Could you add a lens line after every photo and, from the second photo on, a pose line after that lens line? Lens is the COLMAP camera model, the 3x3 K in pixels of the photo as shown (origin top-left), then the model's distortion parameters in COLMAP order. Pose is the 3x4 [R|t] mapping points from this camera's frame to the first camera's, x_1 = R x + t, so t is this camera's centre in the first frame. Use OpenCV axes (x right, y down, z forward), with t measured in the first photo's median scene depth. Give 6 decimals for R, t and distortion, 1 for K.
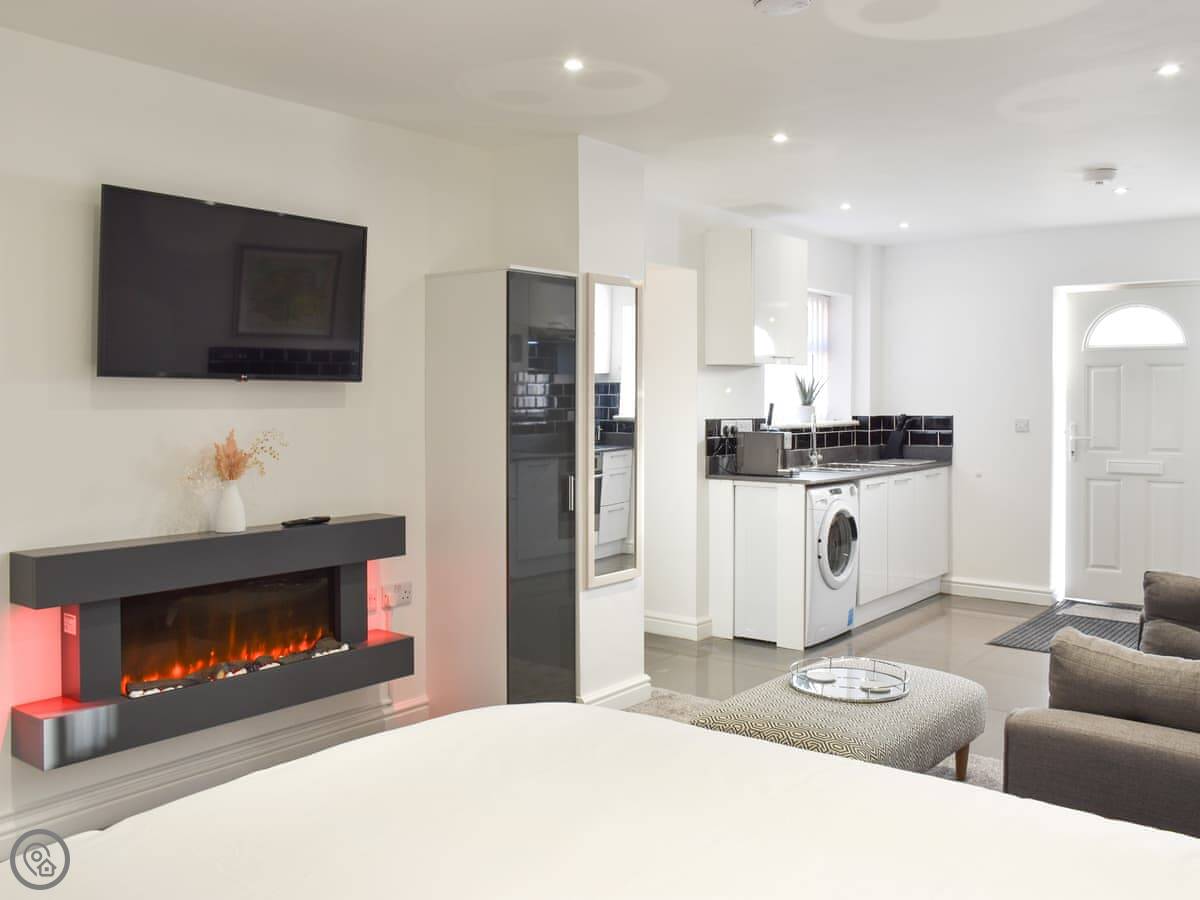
lens RADIAL K [[1053.8, 0, 593.7], [0, 1053.8, 451.2], [0, 0, 1]] dist [-0.057592, 0.051639]
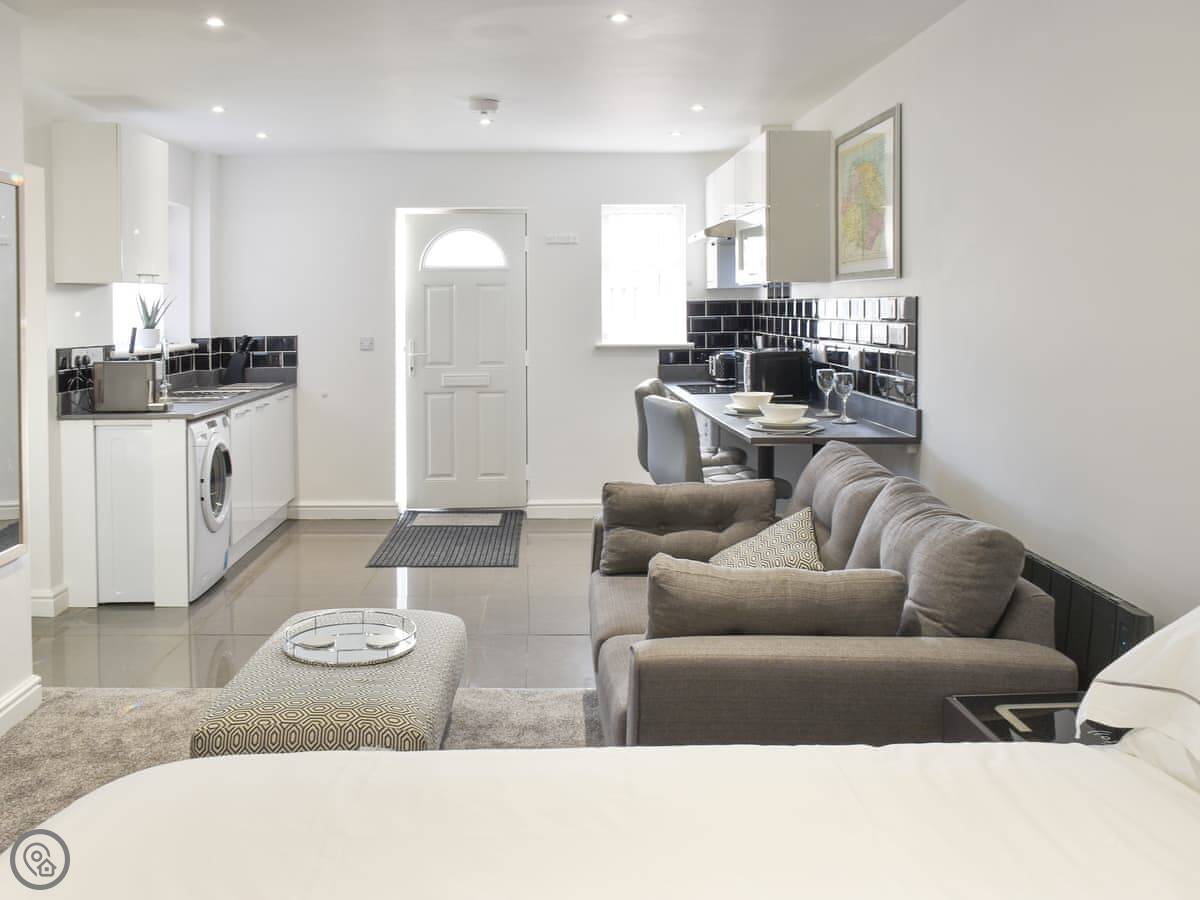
lens RADIAL K [[1053.8, 0, 518.1], [0, 1053.8, 355.3], [0, 0, 1]] dist [-0.057592, 0.051639]
pose [[0.777377, -0.034812, 0.628071, -0.124188], [0.039864, 0.999187, 0.006040, -0.015141], [-0.627771, 0.020342, 0.778133, 0.128705]]
